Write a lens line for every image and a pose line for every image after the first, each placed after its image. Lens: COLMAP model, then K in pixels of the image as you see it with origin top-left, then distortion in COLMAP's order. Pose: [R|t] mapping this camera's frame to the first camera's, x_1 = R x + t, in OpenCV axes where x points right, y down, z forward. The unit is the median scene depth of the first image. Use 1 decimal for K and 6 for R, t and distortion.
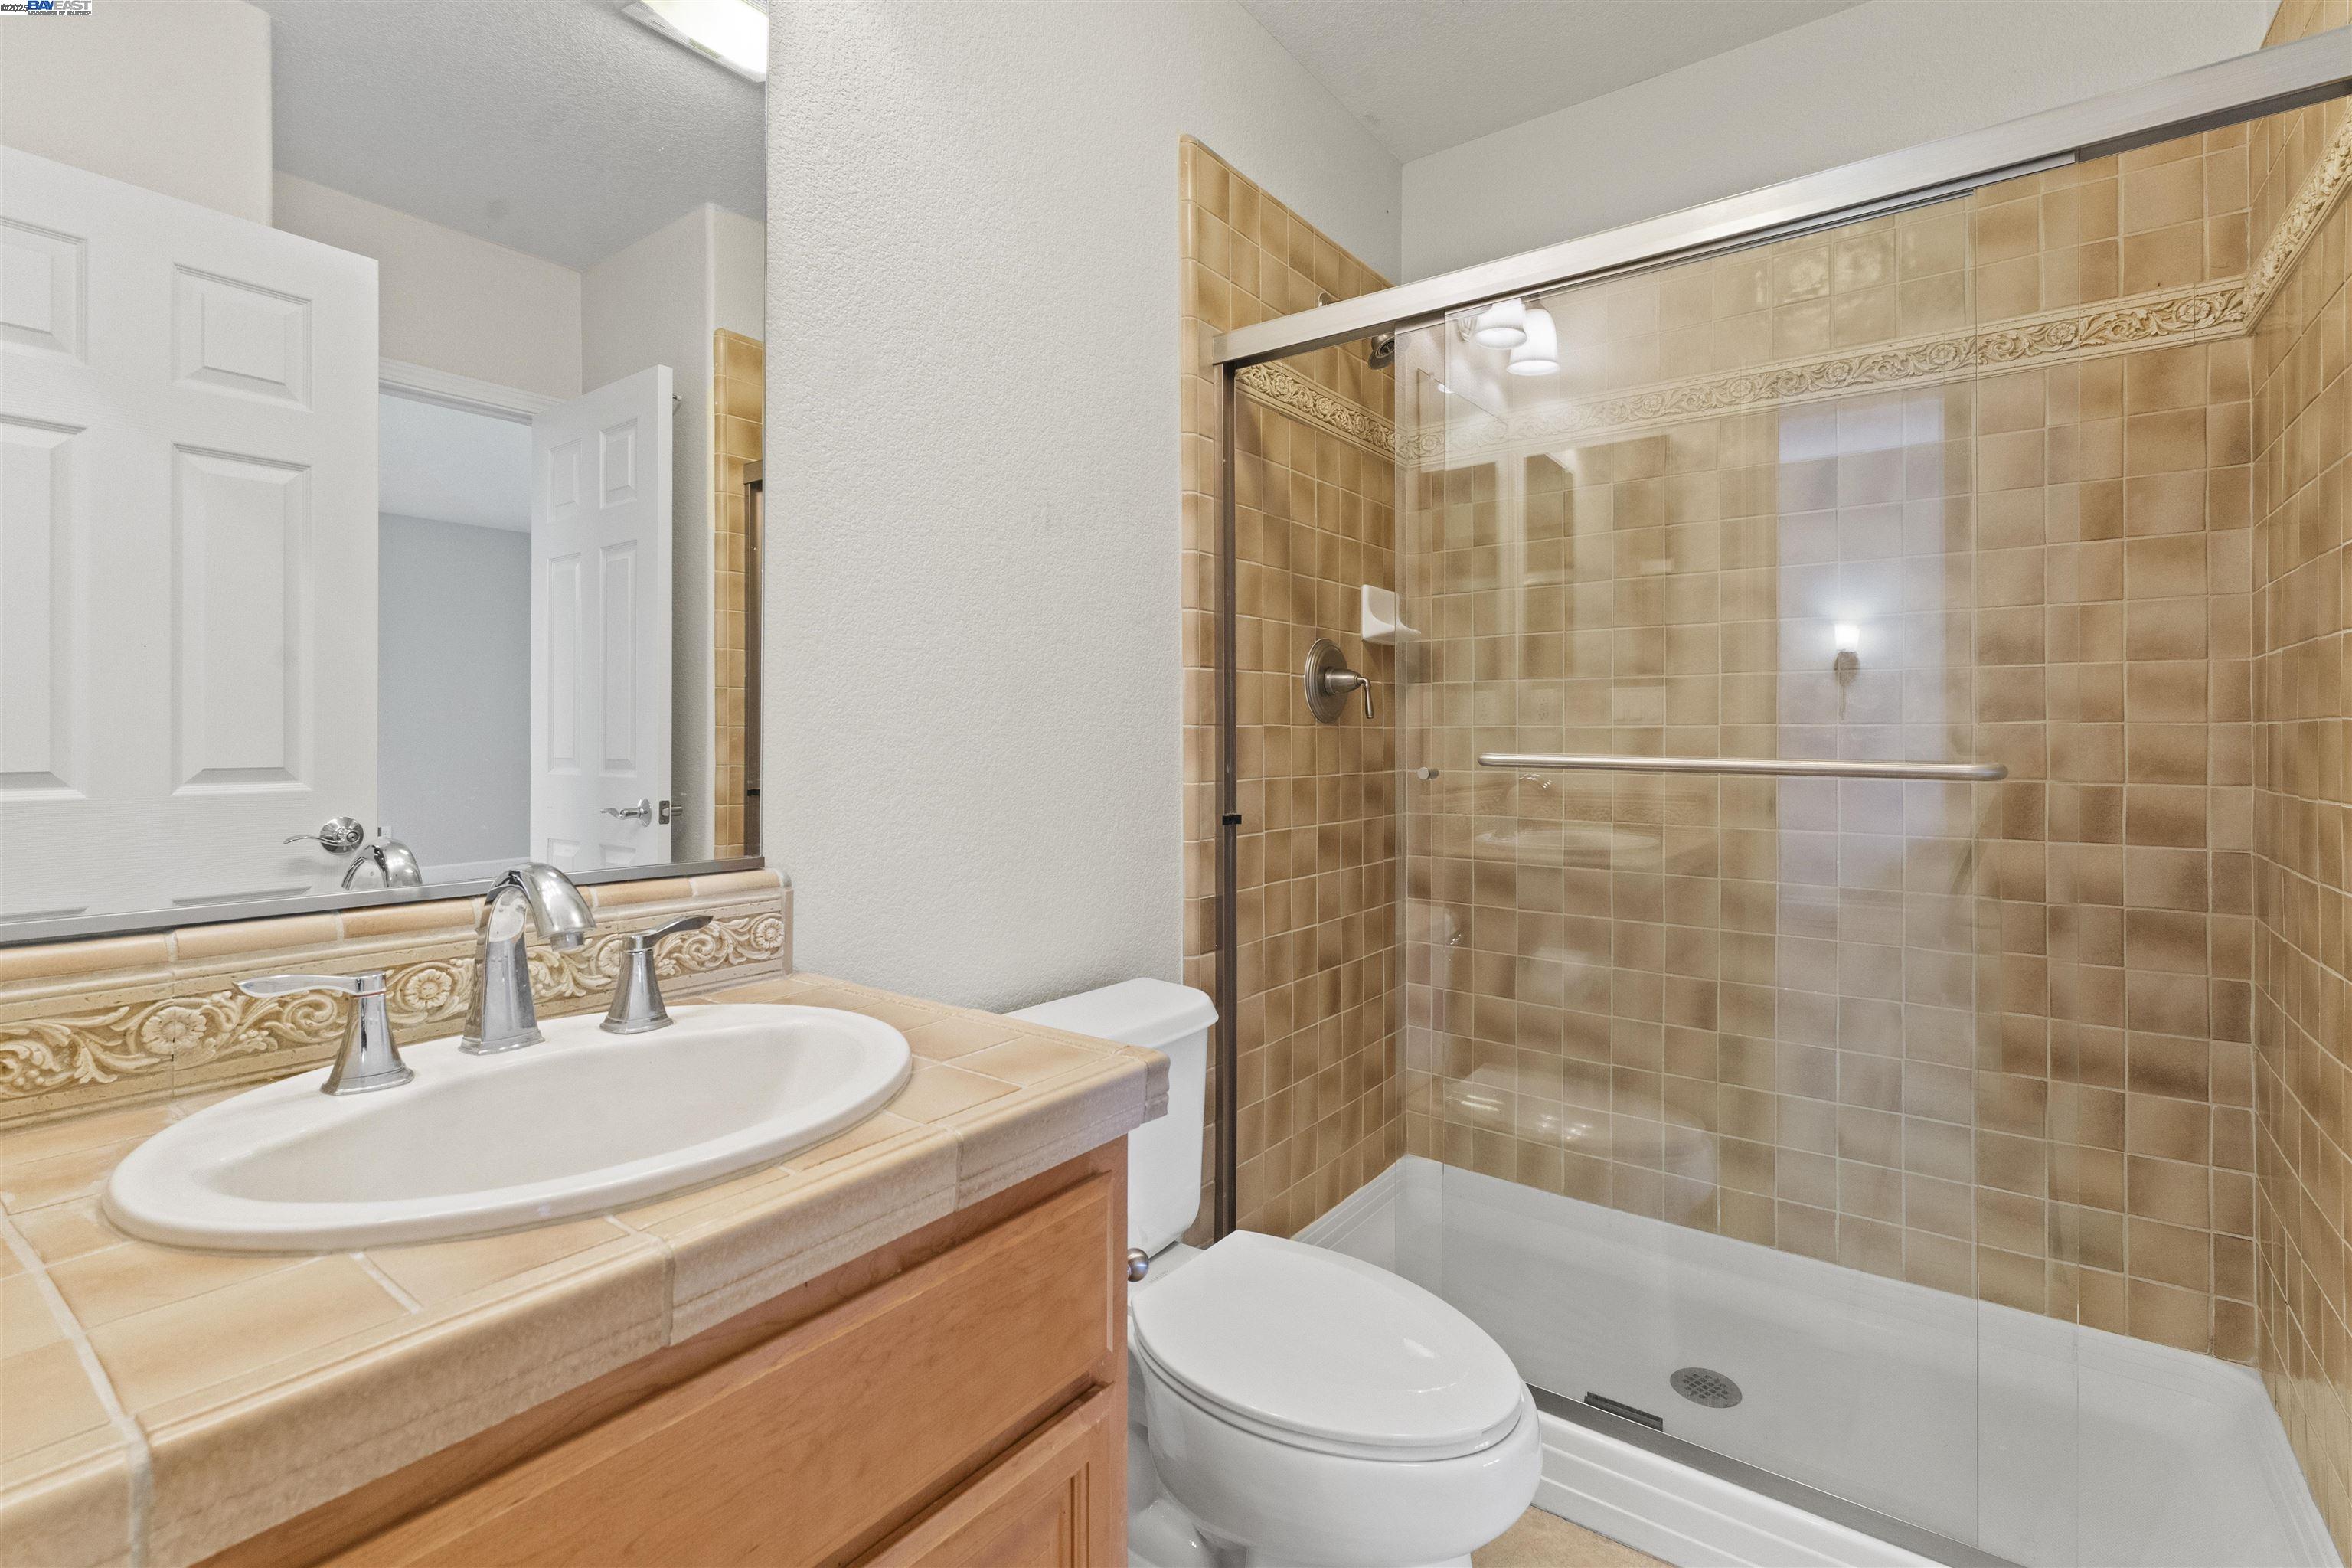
lens RADIAL K [[1037.3, 0, 1211.8], [0, 1037.3, 733.6], [0, 0, 1]] dist [-0.000986, -0.000681]
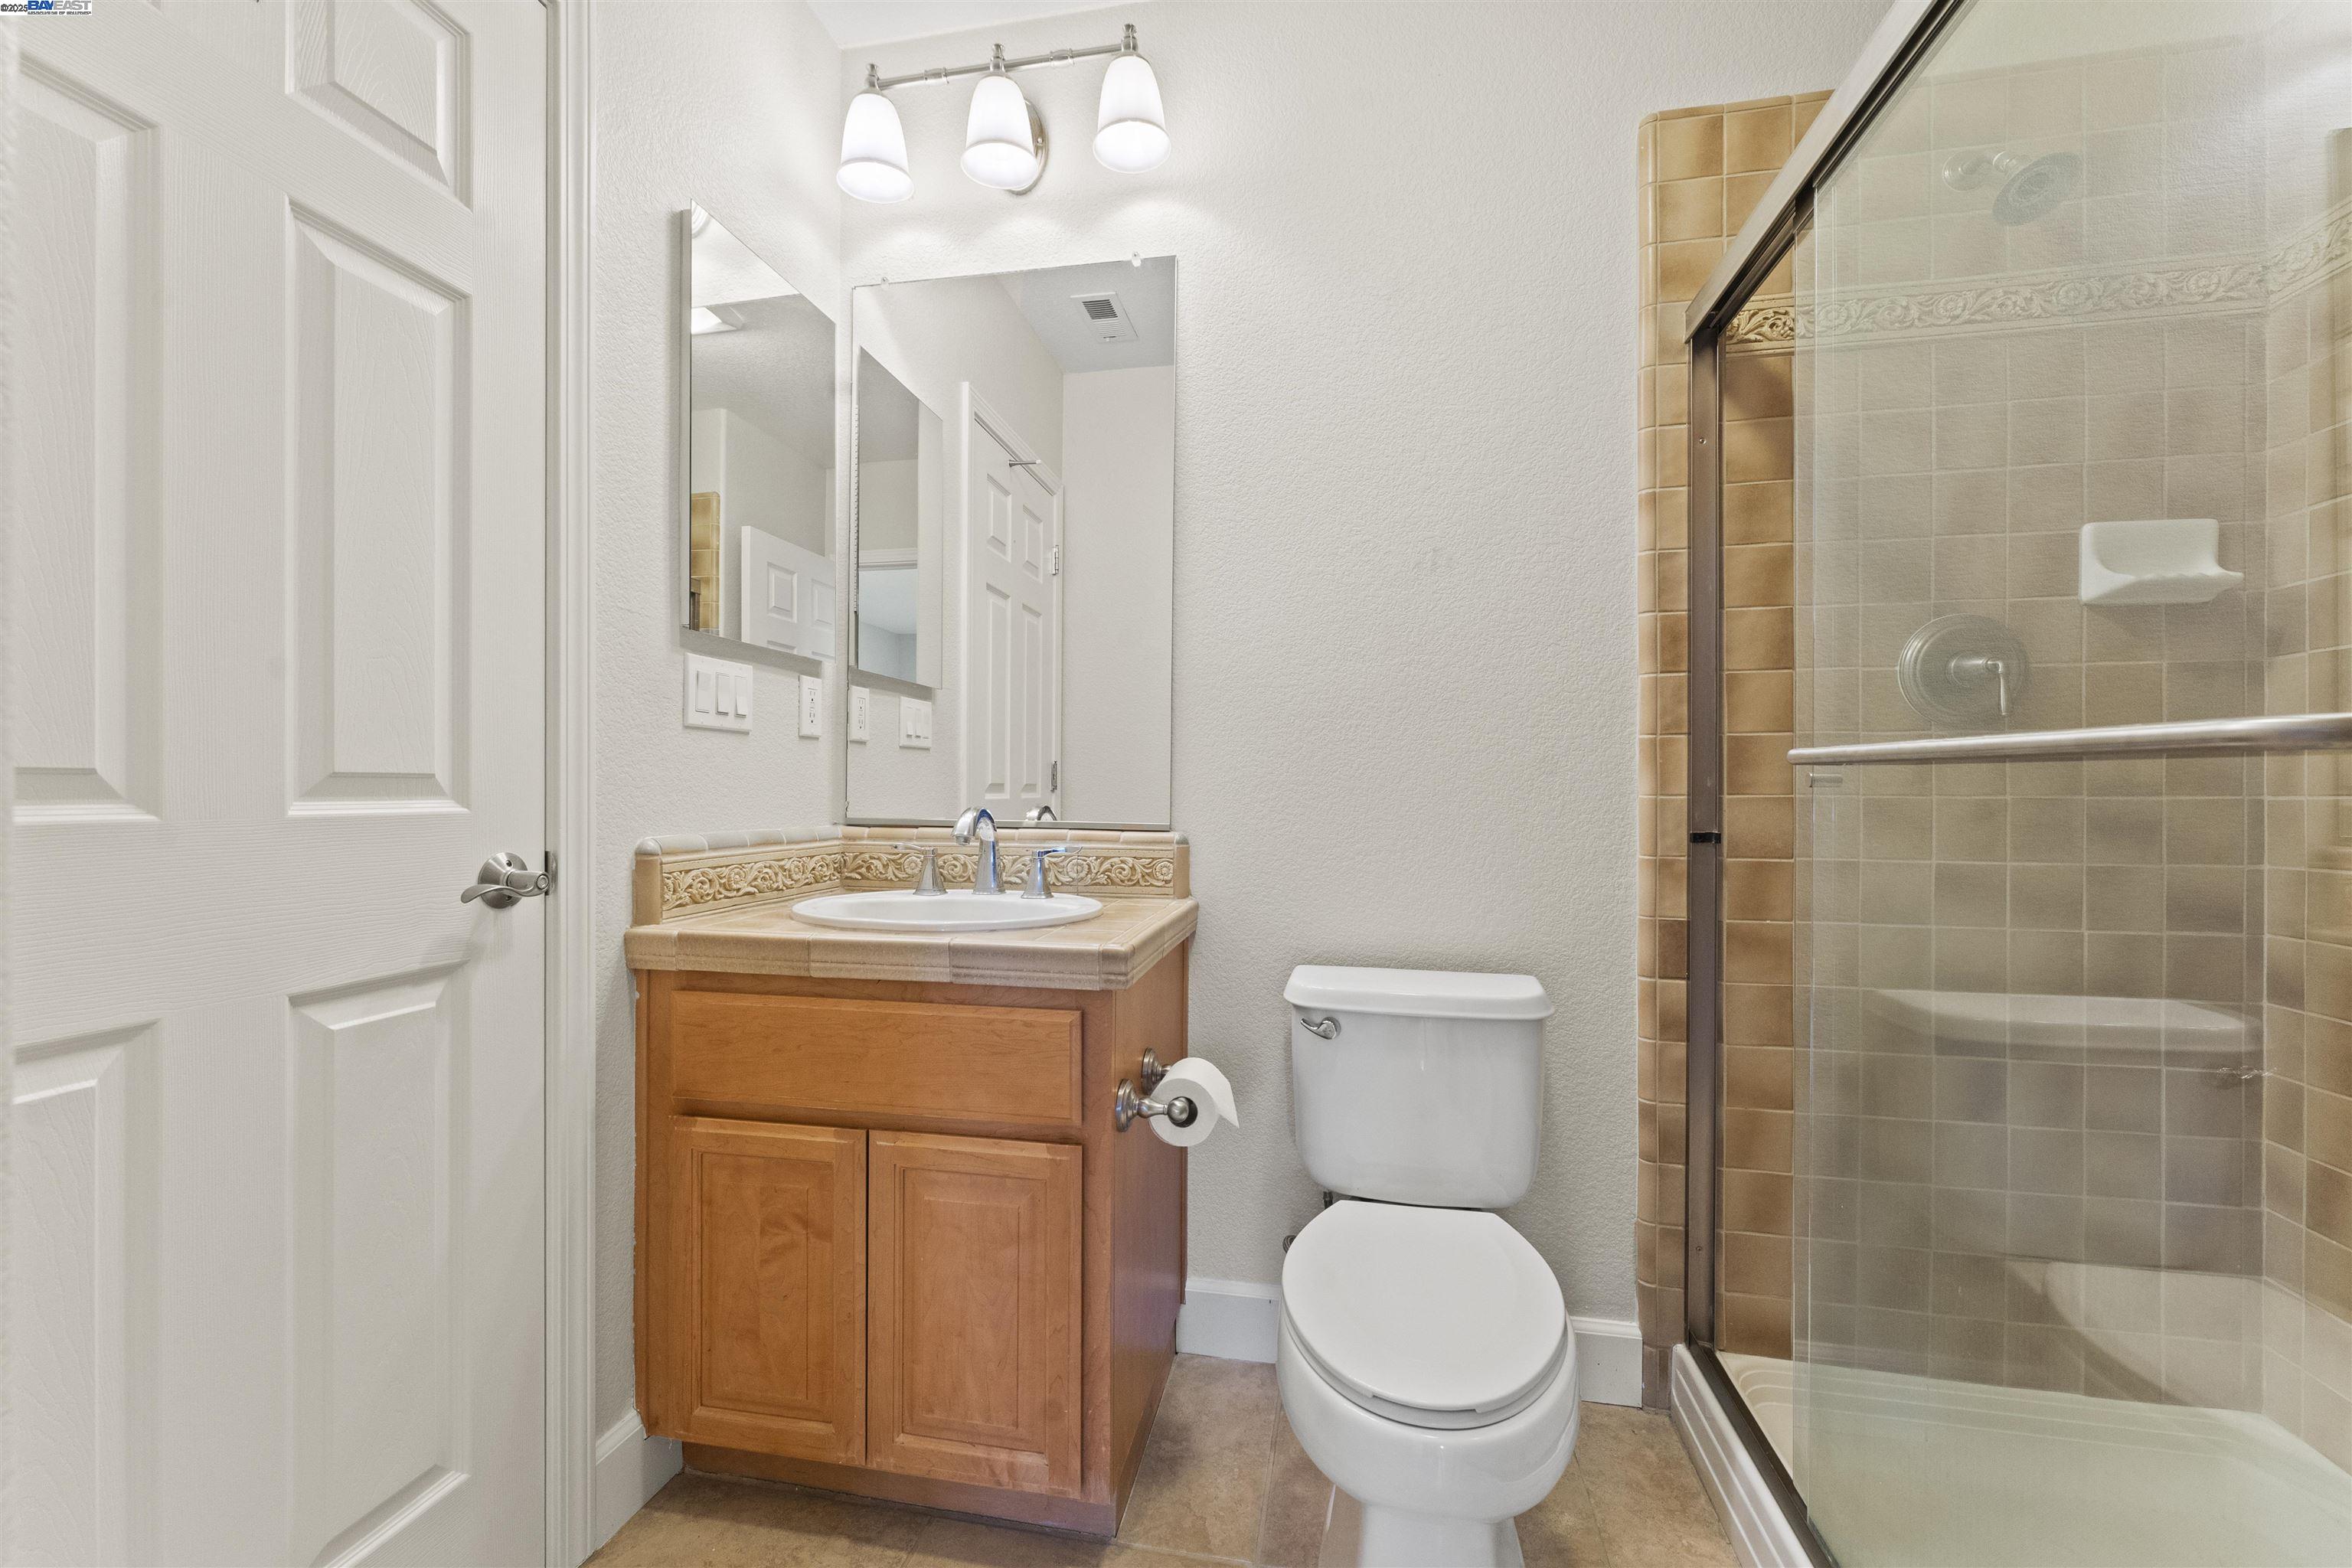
lens RADIAL K [[953.9, 0, 1181.0], [0, 953.9, 785.2], [0, 0, 1]] dist [-0.001420, -0.000428]
pose [[0.438189, -0.003623, -0.898875, 0.566119], [0.001964, 0.999993, -0.003073, 0.039006], [0.898880, -0.000419, 0.438194, 0.227336]]
